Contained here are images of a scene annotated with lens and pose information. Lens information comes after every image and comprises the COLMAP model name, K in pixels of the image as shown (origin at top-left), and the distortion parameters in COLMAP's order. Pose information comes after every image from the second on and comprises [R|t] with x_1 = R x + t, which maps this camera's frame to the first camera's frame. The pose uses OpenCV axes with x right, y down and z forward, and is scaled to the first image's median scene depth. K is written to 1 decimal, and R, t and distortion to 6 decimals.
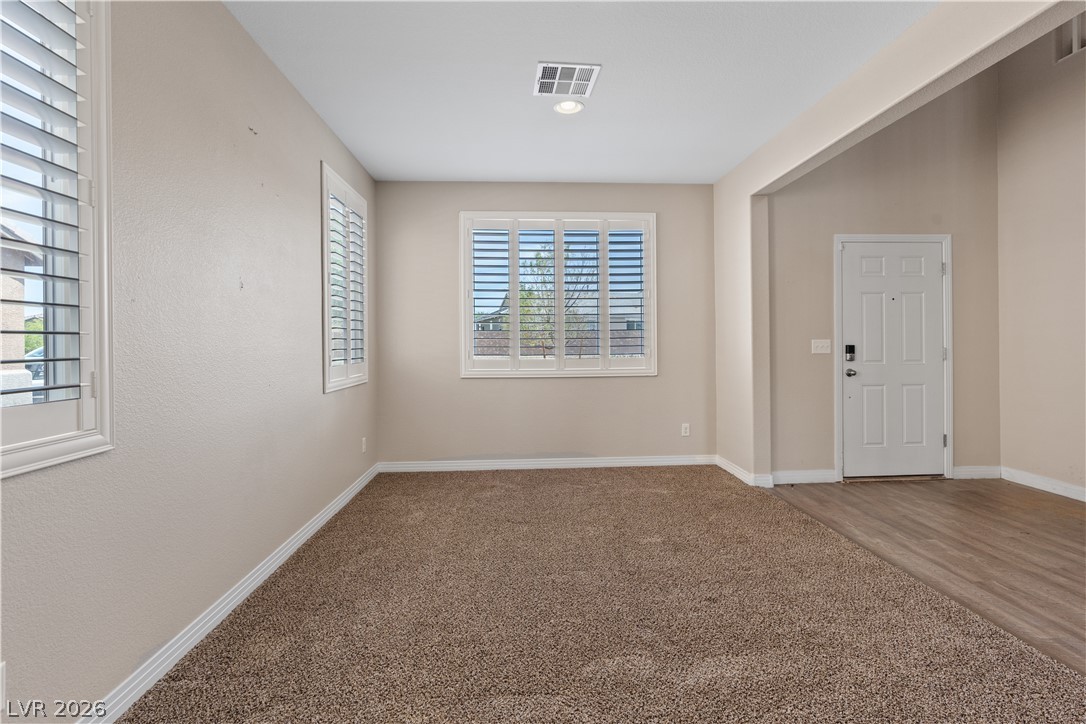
lens RADIAL K [[494.4, 0, 546.9], [0, 494.4, 348.5], [0, 0, 1]] dist [-0.010796, 0.002709]
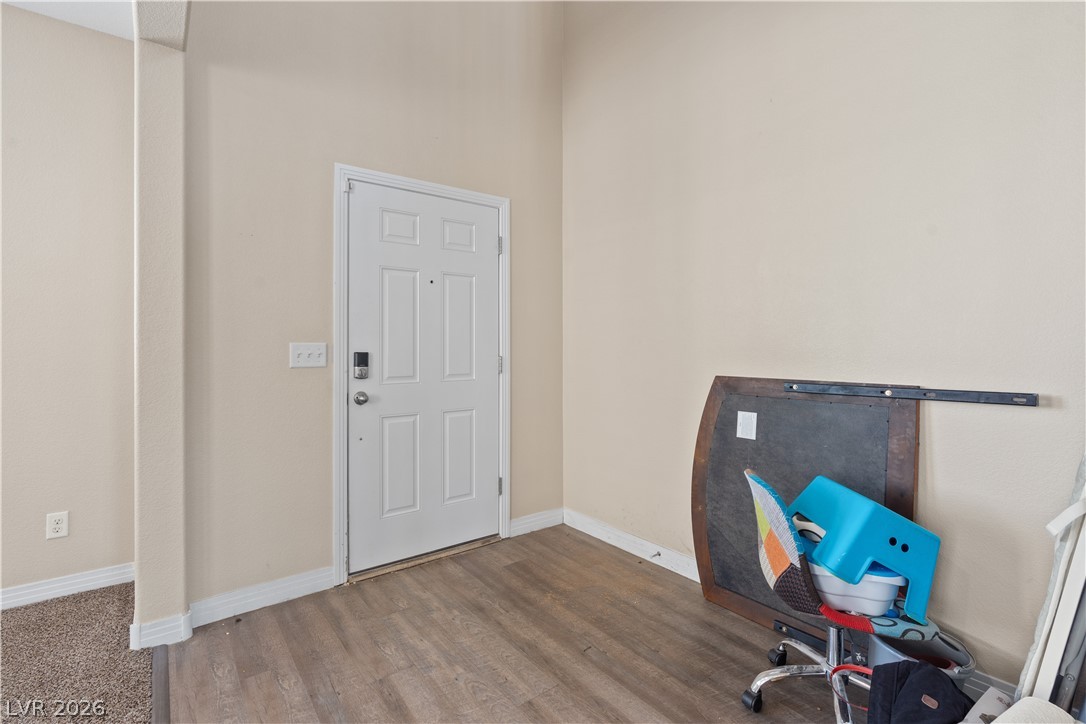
lens RADIAL K [[494.4, 0, 545.4], [0, 494.4, 353.7], [0, 0, 1]] dist [-0.010796, 0.002709]
pose [[0.818516, -0.000017, 0.574484, 0.450708], [-0.003792, 0.999978, 0.005433, -0.009214], [-0.574472, -0.006626, 0.818498, 0.375316]]
